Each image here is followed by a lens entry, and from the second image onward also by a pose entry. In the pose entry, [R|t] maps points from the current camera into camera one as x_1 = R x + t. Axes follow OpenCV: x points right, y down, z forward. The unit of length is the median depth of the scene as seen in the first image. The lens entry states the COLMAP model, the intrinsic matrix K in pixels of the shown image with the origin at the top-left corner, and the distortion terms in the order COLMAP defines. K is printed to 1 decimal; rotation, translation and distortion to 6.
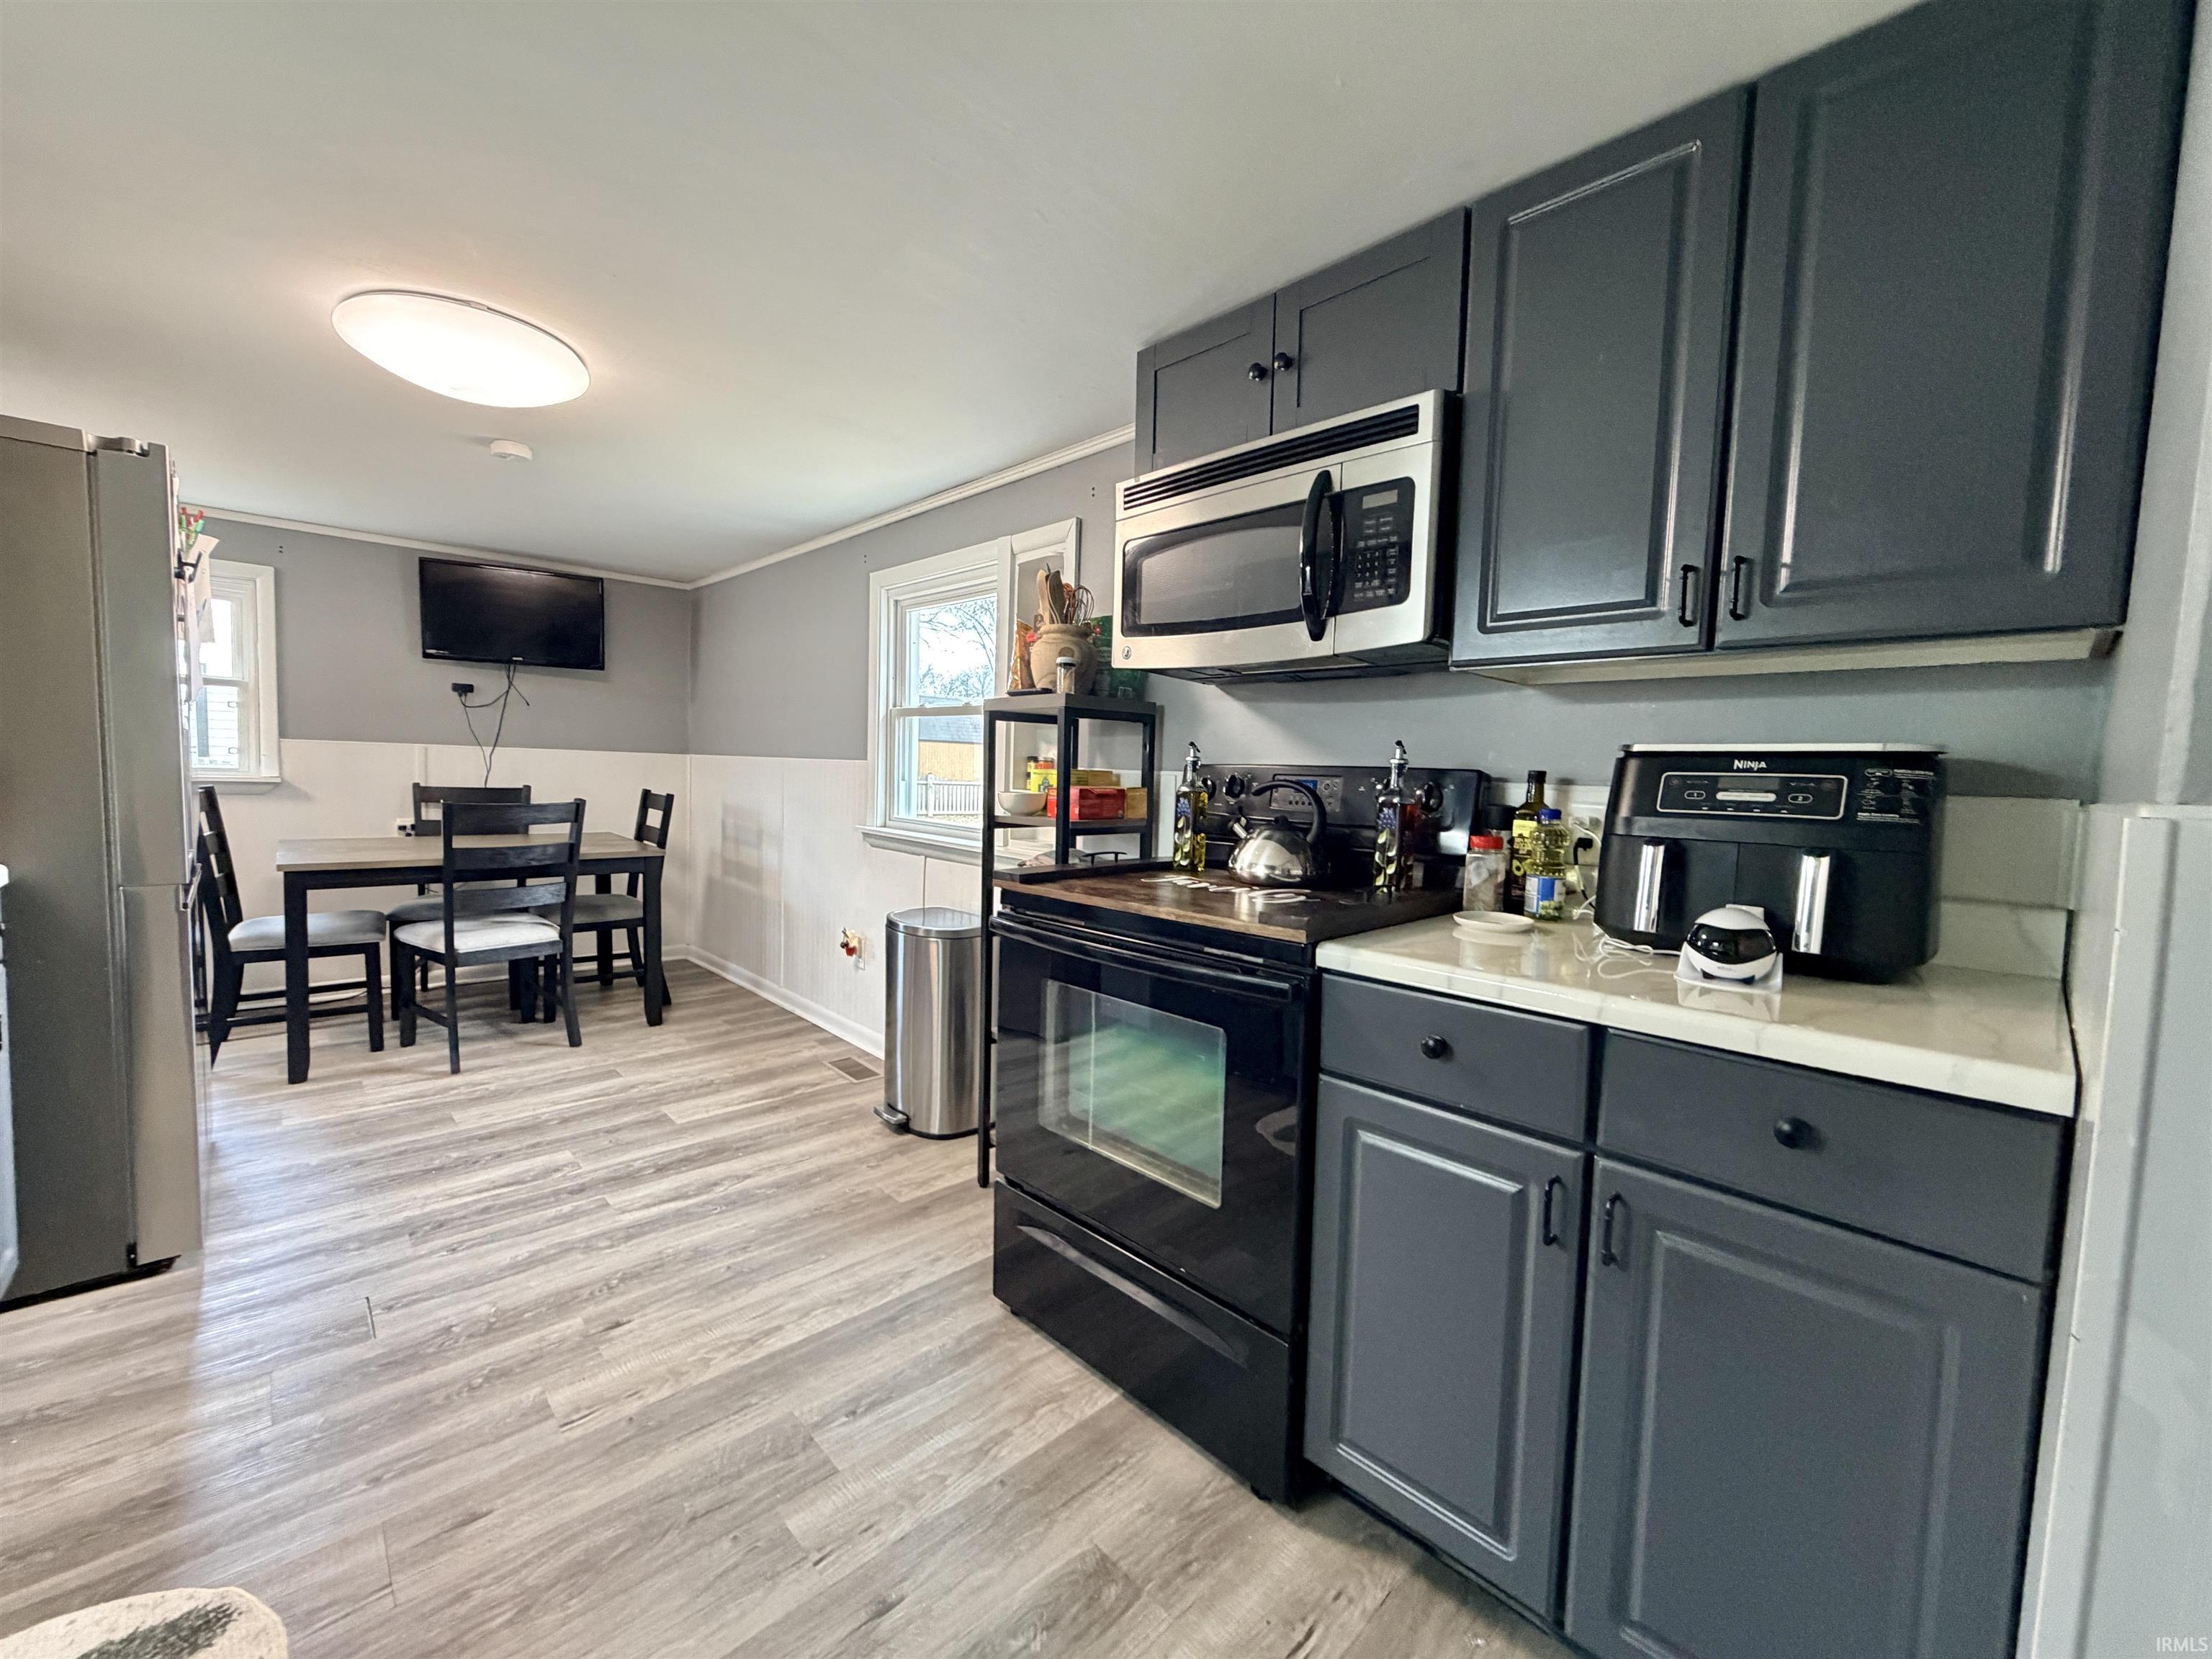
lens RADIAL K [[881.6, 0, 1113.5], [0, 881.6, 825.0], [0, 0, 1]] dist [-0.004493, 0.000983]
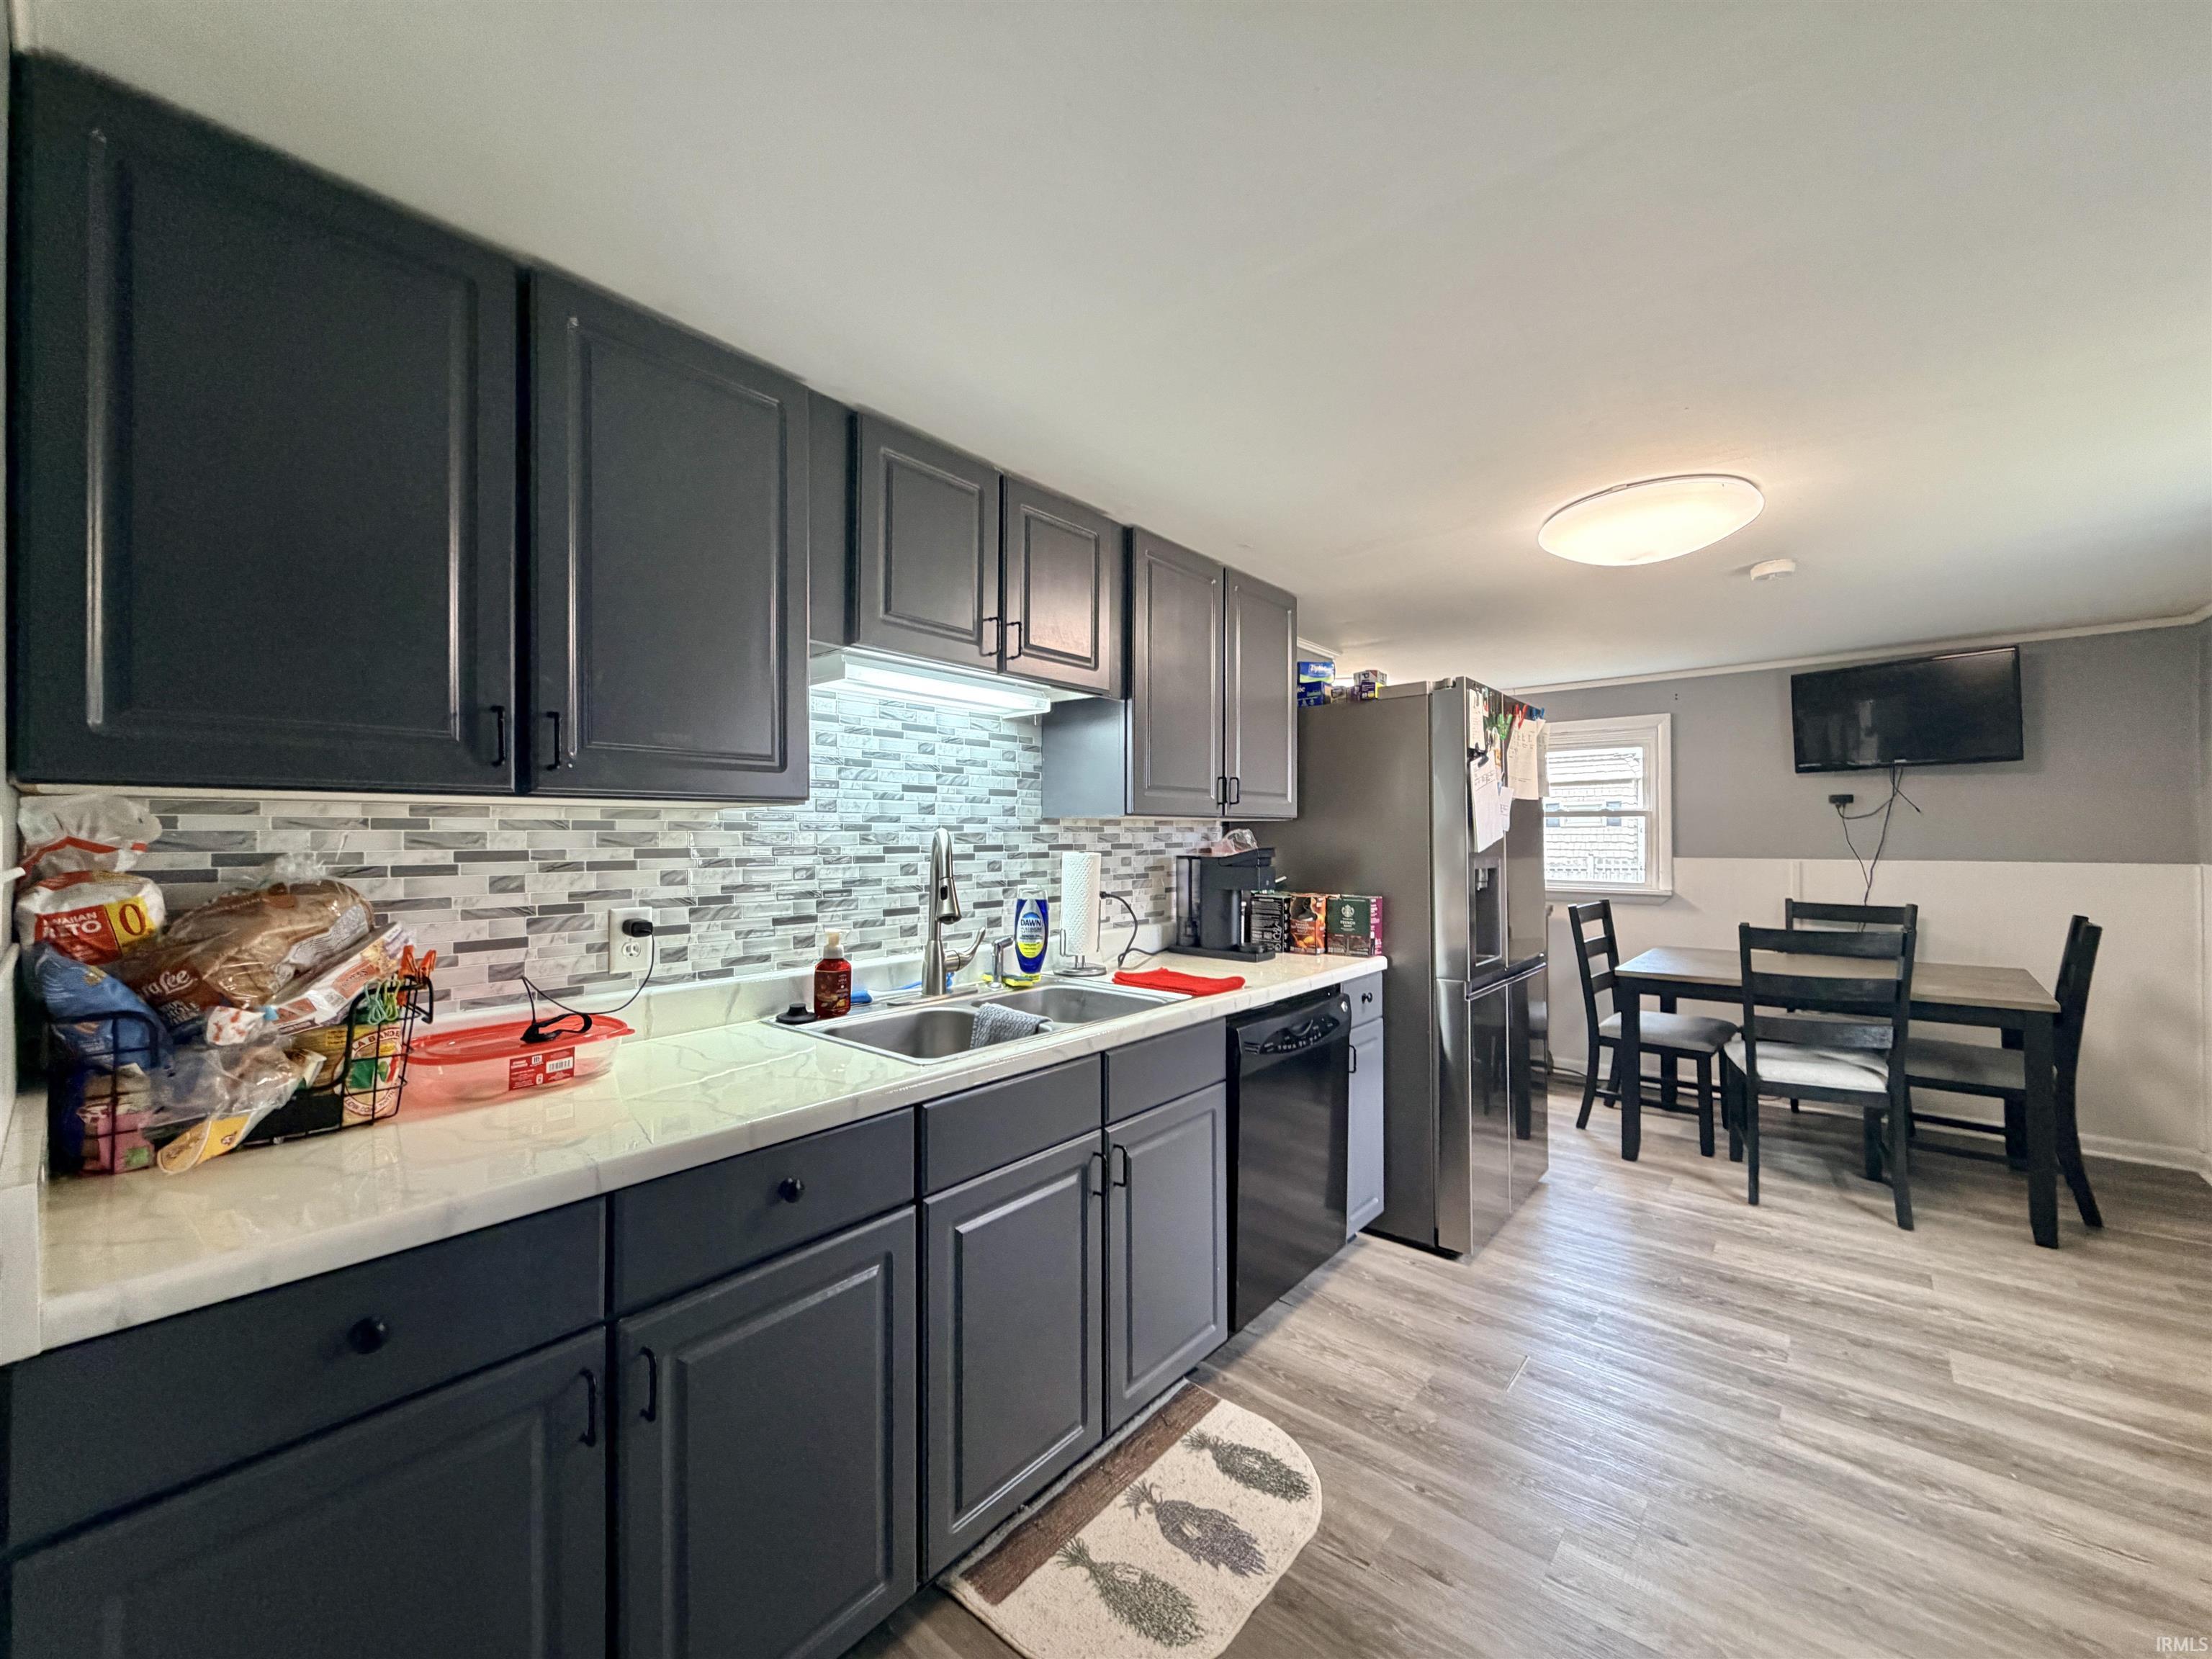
lens RADIAL K [[881.6, 0, 1099.3], [0, 881.6, 822.0], [0, 0, 1]] dist [-0.004493, 0.000983]
pose [[0.086880, -0.053019, -0.994807, 0.190274], [-0.054873, 0.996812, -0.057918, -0.045938], [0.994706, 0.059620, 0.083694, 0.179440]]
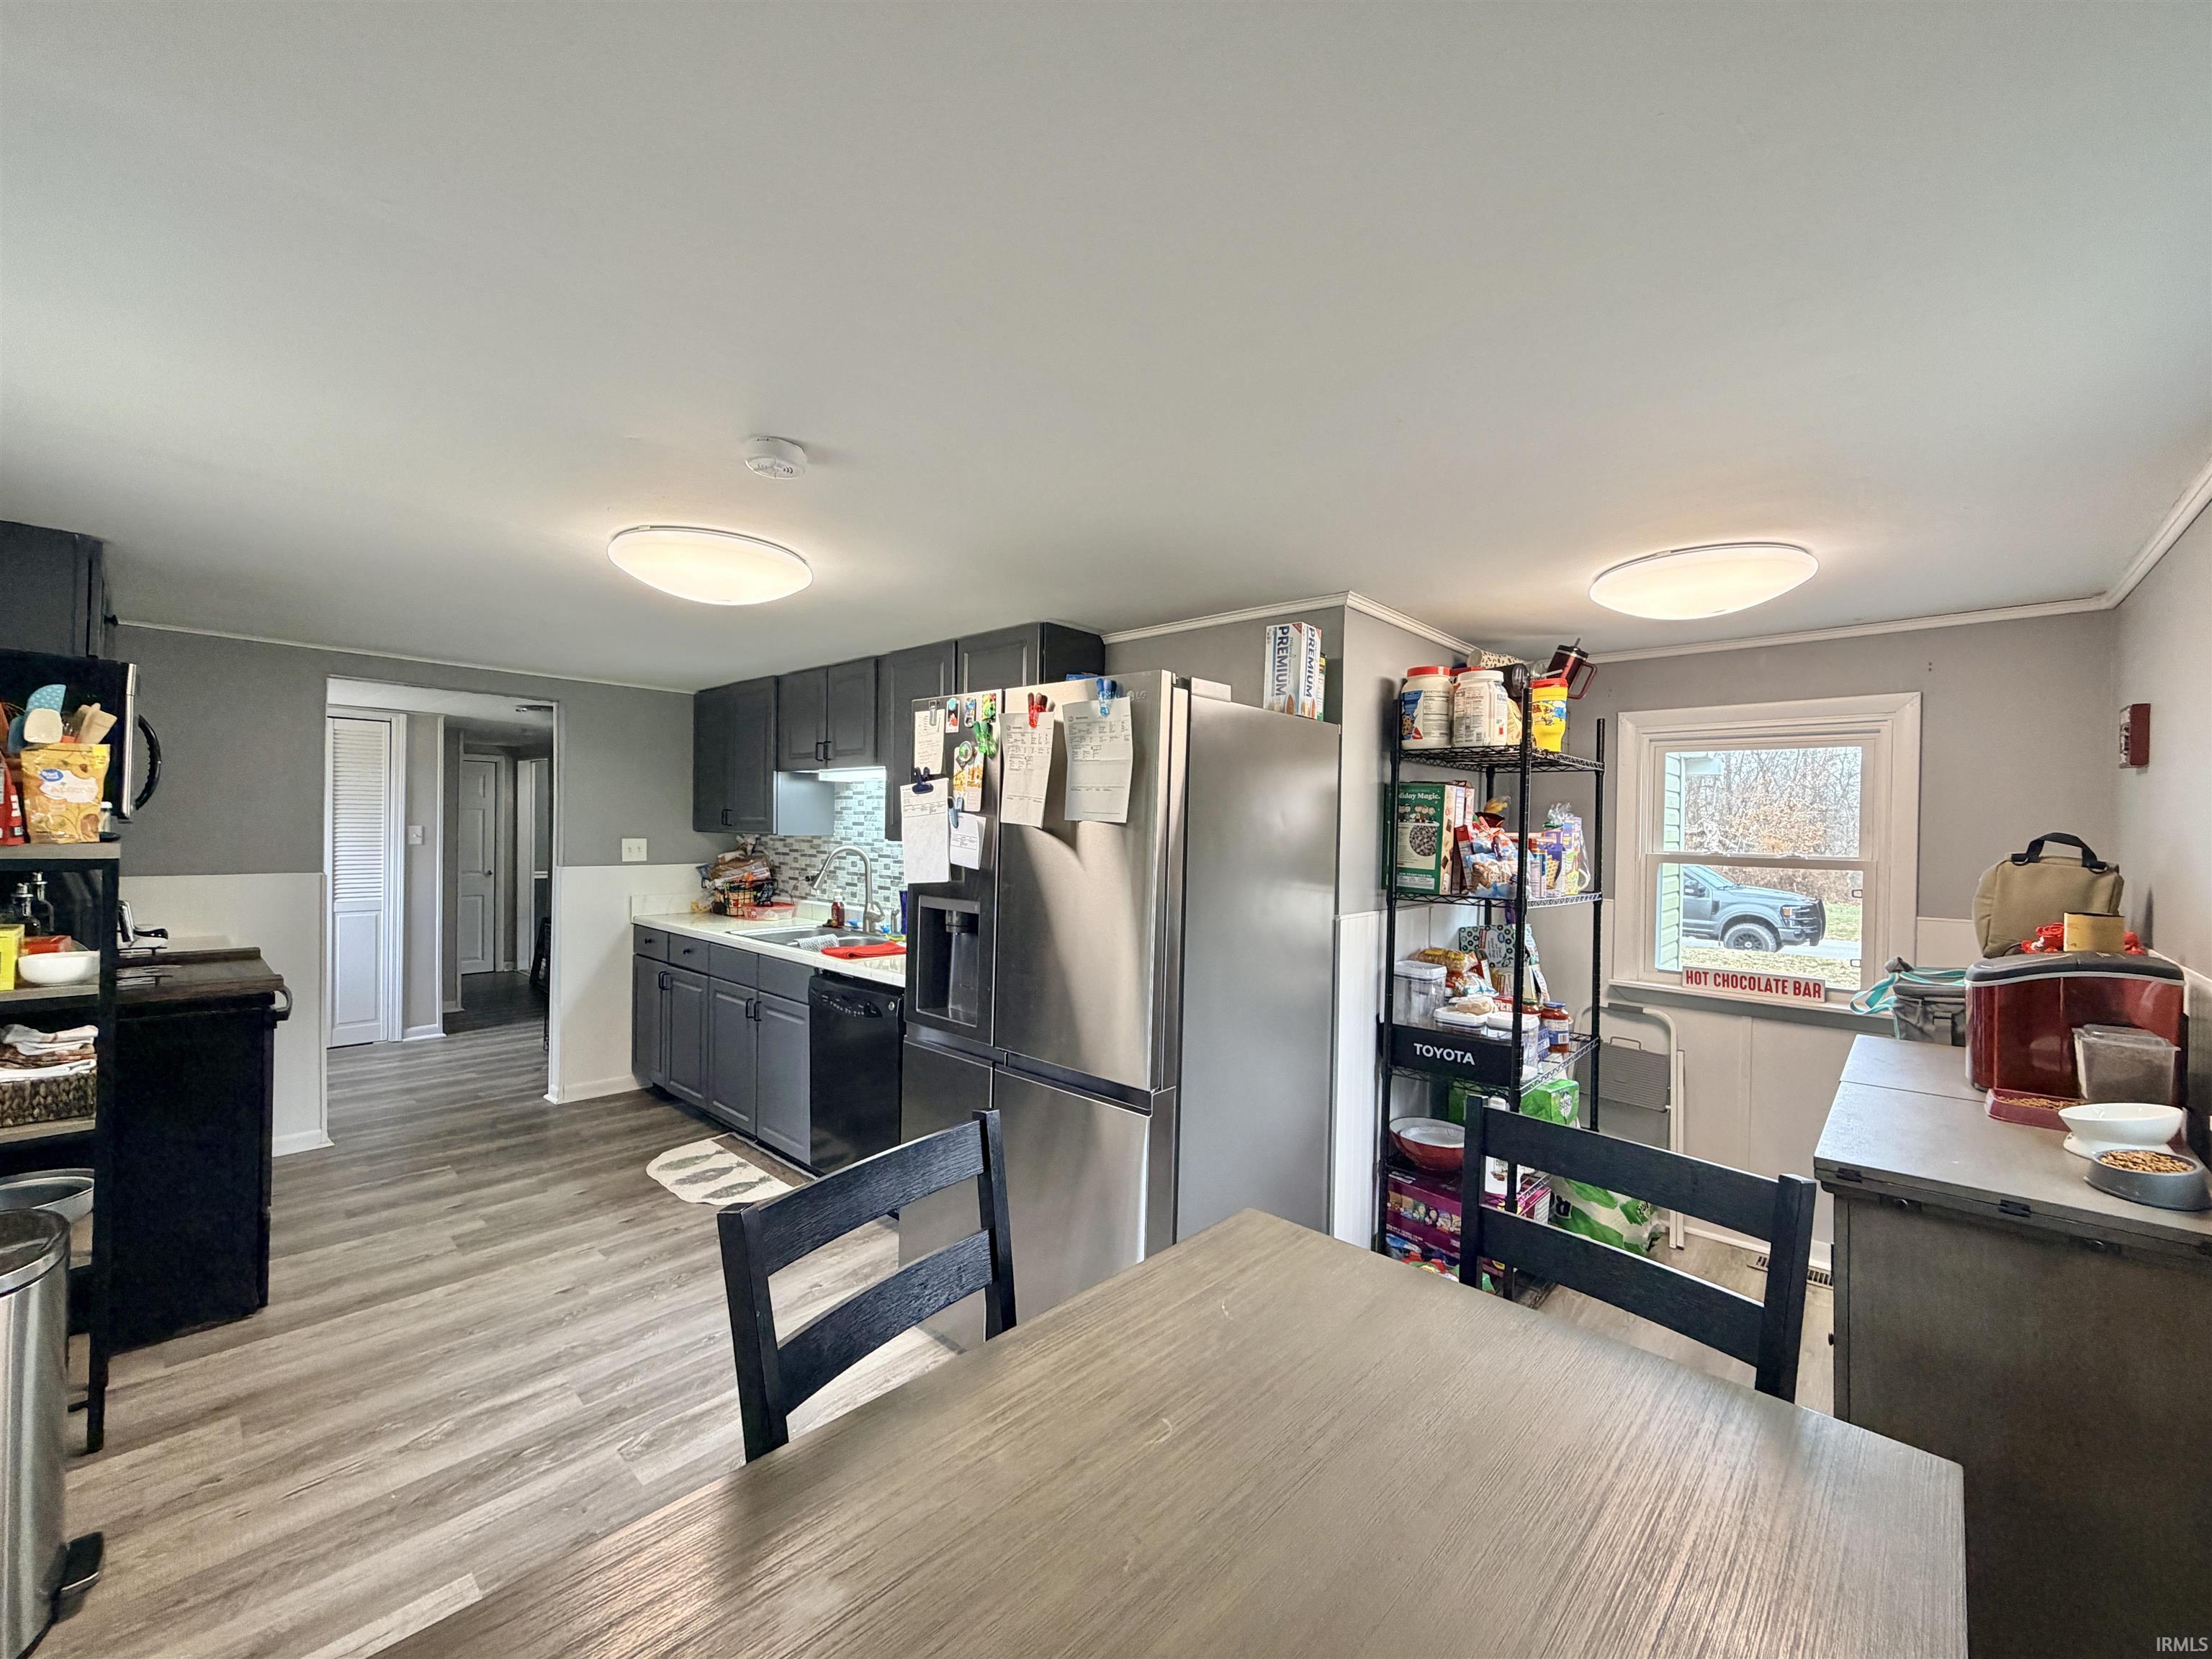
lens RADIAL K [[881.6, 0, 1095.4], [0, 881.6, 829.6], [0, 0, 1]] dist [-0.004493, 0.000983]
pose [[-0.997147, -0.059728, -0.046150, -0.795778], [-0.062578, 0.996049, 0.063004, -0.203110], [0.042204, 0.065712, -0.996946, 1.462379]]
